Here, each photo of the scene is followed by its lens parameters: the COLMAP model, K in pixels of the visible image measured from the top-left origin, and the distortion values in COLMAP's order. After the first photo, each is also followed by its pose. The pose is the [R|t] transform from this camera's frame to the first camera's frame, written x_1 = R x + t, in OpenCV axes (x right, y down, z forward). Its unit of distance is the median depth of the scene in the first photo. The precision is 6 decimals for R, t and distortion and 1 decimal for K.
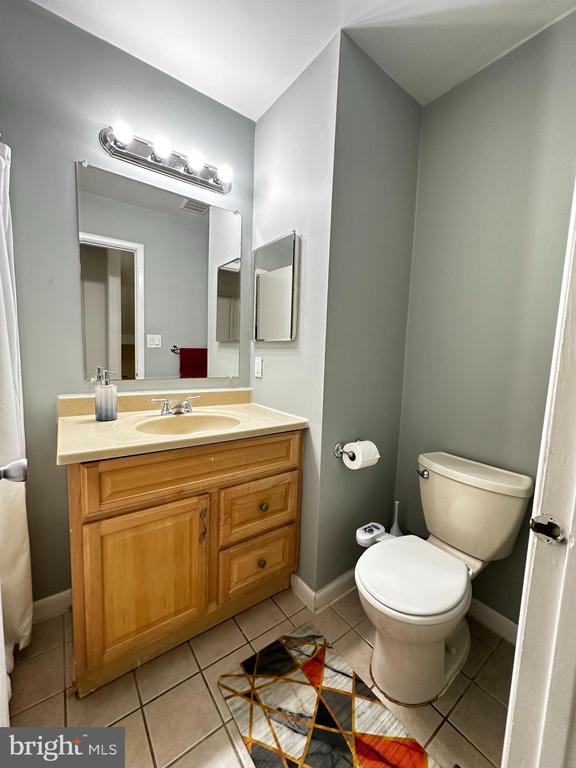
lens RADIAL K [[305.6, 0, 288.0], [0, 305.6, 384.0], [0, 0, 1]] dist [-0.001235, 0.000074]
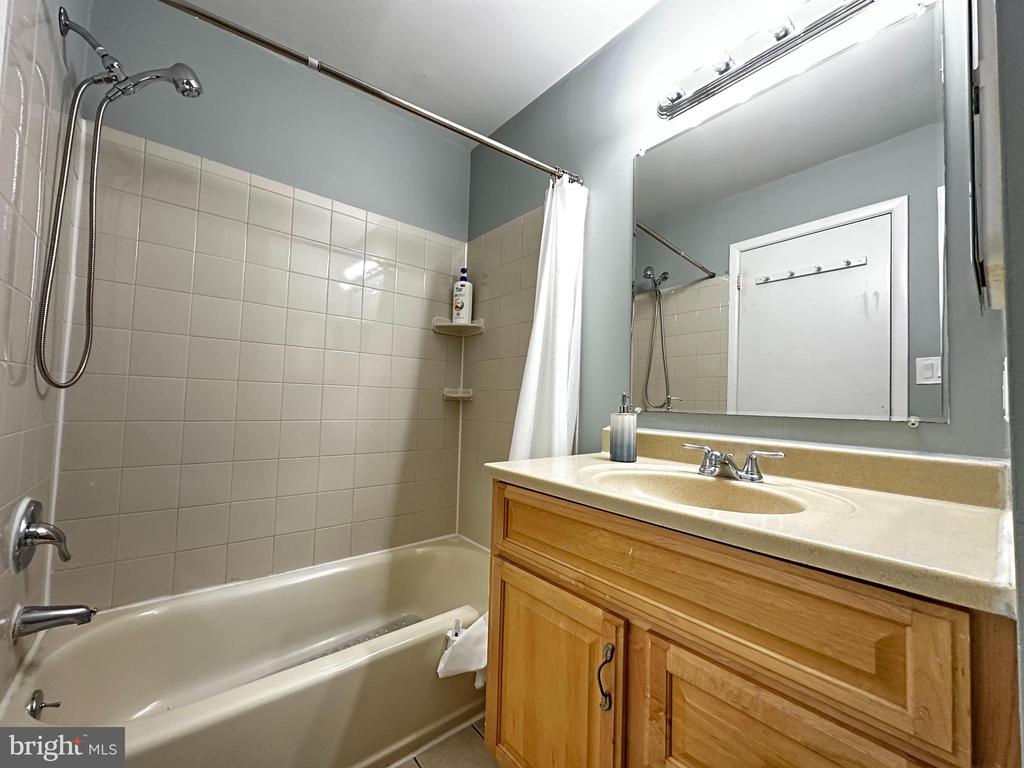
lens RADIAL K [[407.4, 0, 512.0], [0, 407.4, 384.0], [0, 0, 1]] dist [-0.001235, 0.000074]
pose [[0.049227, -0.082469, -0.995377, 0.385384], [-0.123013, 0.988497, -0.087983, 0.049188], [0.991183, 0.126775, 0.038516, 0.661663]]
